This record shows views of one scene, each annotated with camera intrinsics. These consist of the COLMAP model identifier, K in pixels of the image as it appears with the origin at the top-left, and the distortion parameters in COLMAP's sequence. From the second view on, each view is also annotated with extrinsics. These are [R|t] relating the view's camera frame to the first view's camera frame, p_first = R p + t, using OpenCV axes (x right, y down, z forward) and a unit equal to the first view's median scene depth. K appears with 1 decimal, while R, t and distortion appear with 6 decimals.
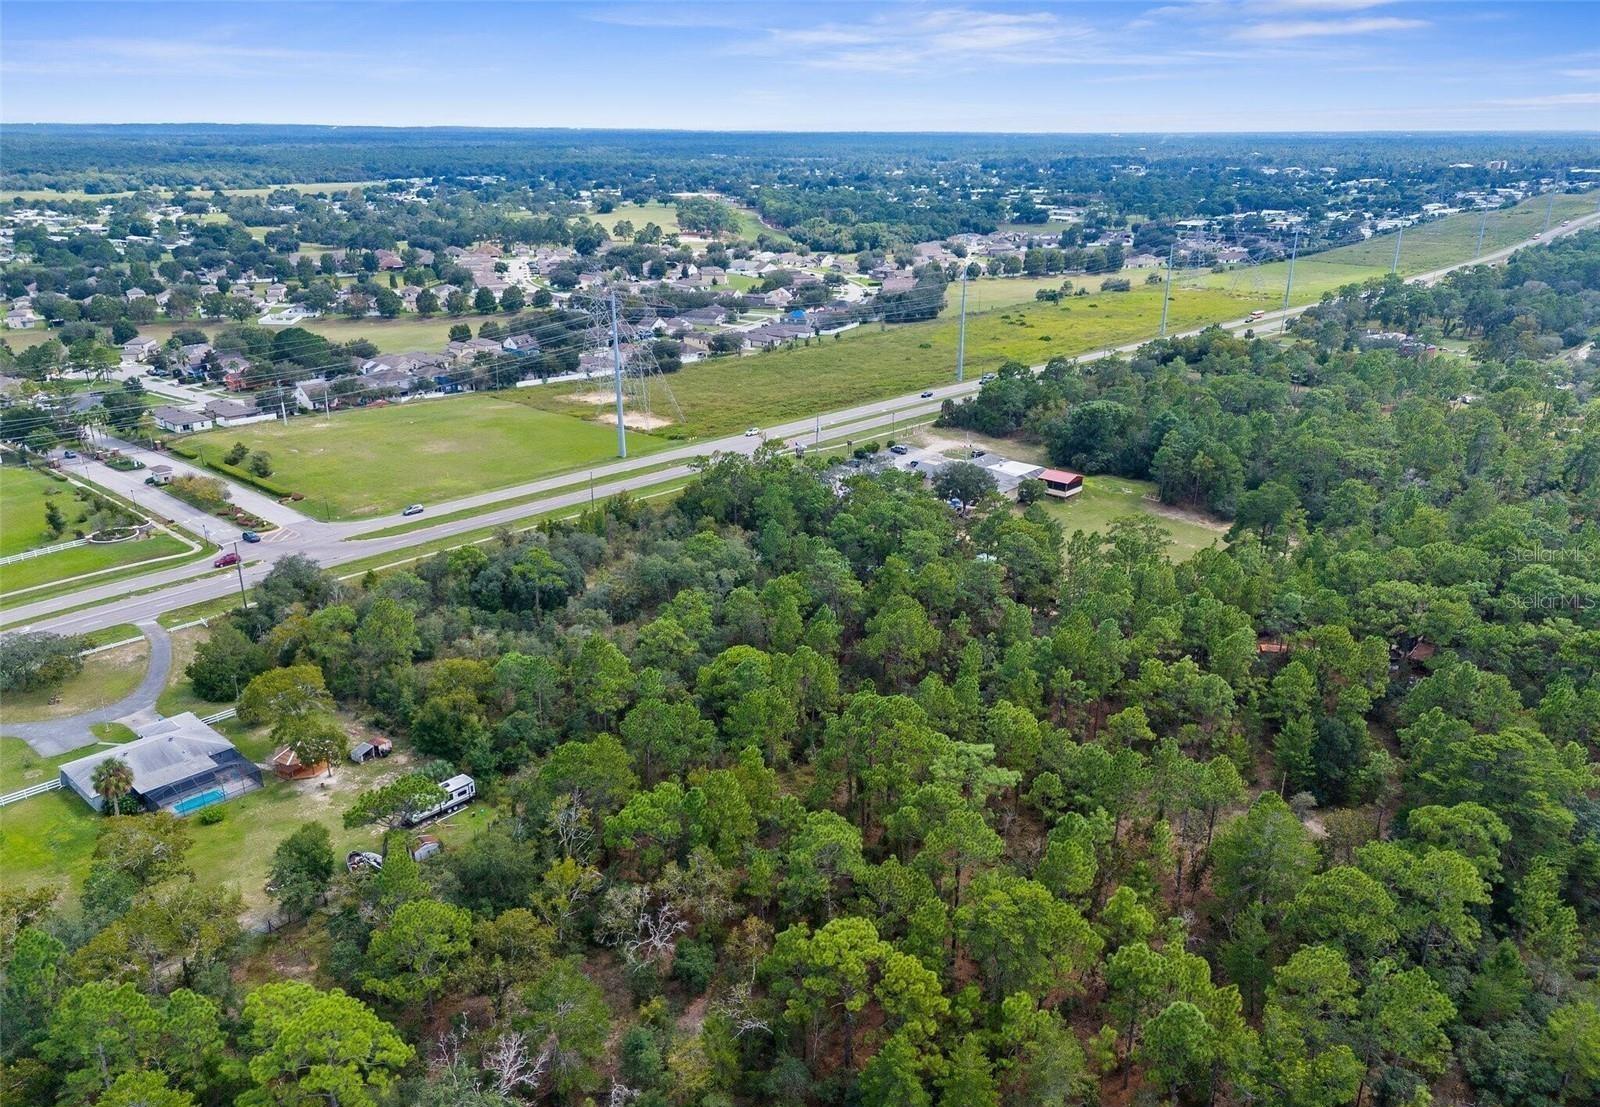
lens RADIAL K [[1200.3, 0, 800.0], [0, 1200.3, 553.5], [0, 0, 1]] dist [0.041652, -0.001240]
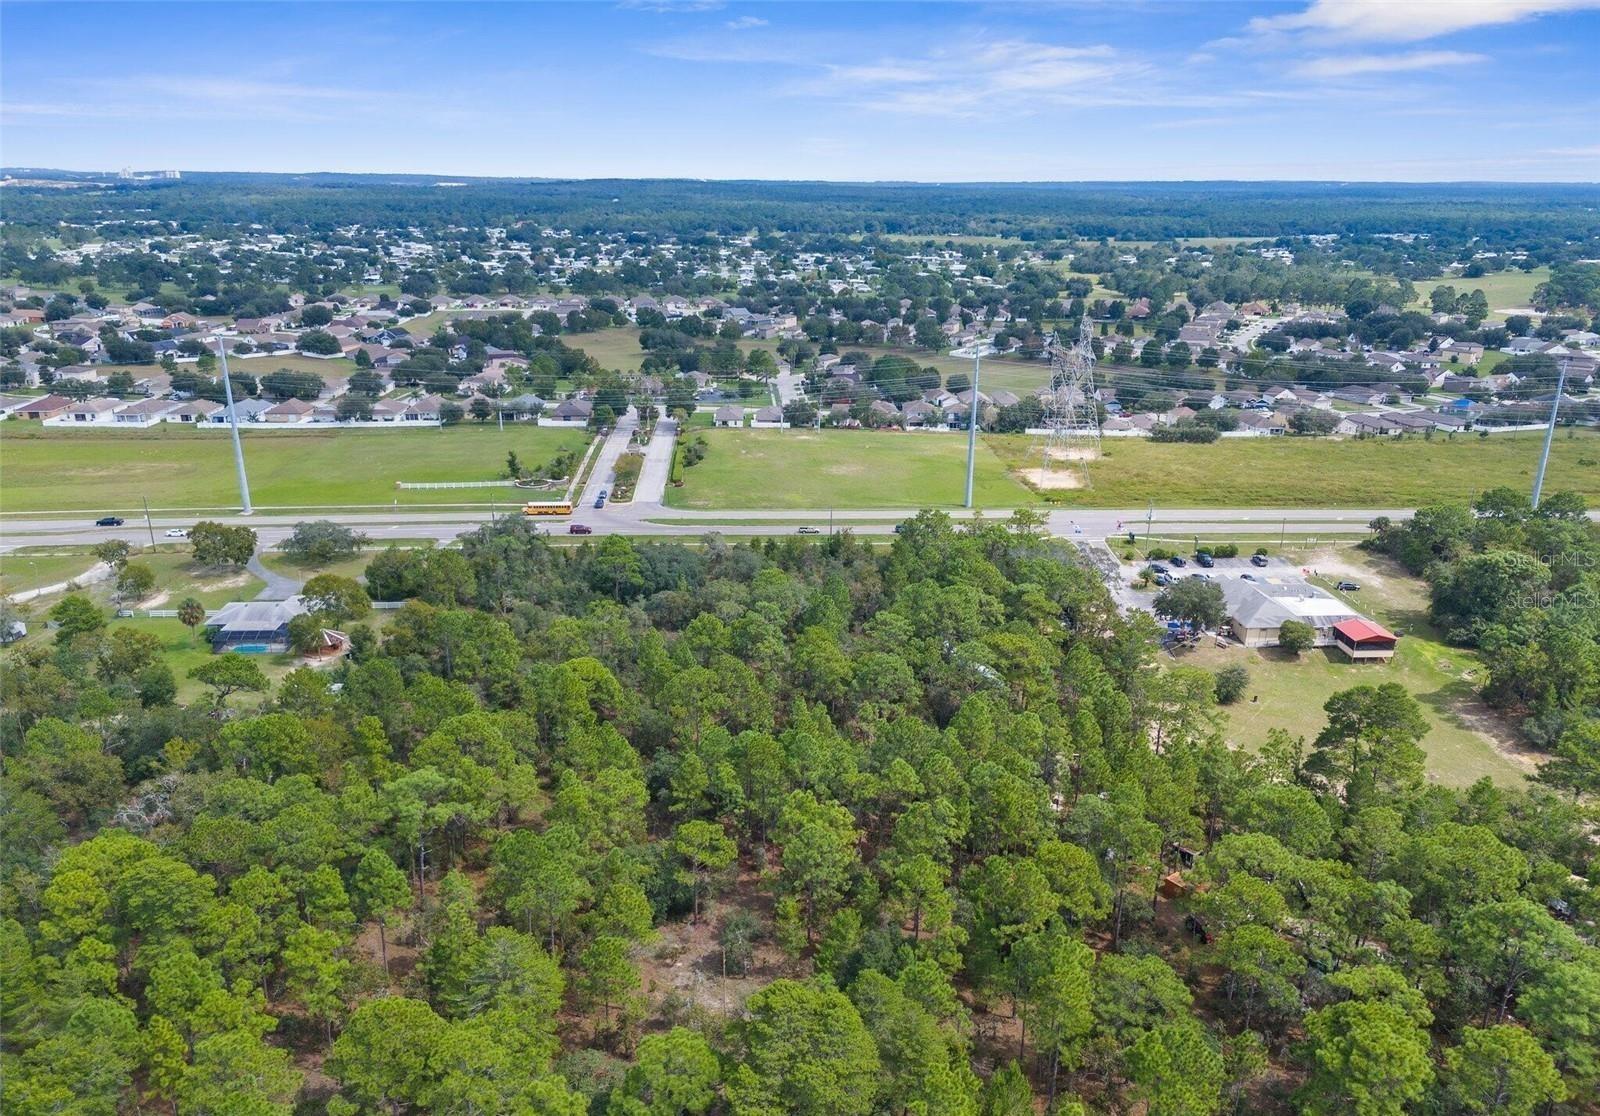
lens RADIAL K [[1155.1, 0, 805.5], [0, 1155.1, 586.9], [0, 0, 1]] dist [0.020004, -0.000217]
pose [[0.717859, 0.233267, -0.655946, 0.523831], [-0.236212, 0.967915, 0.085701, -0.084957], [0.654891, 0.093421, 0.749927, 0.243959]]
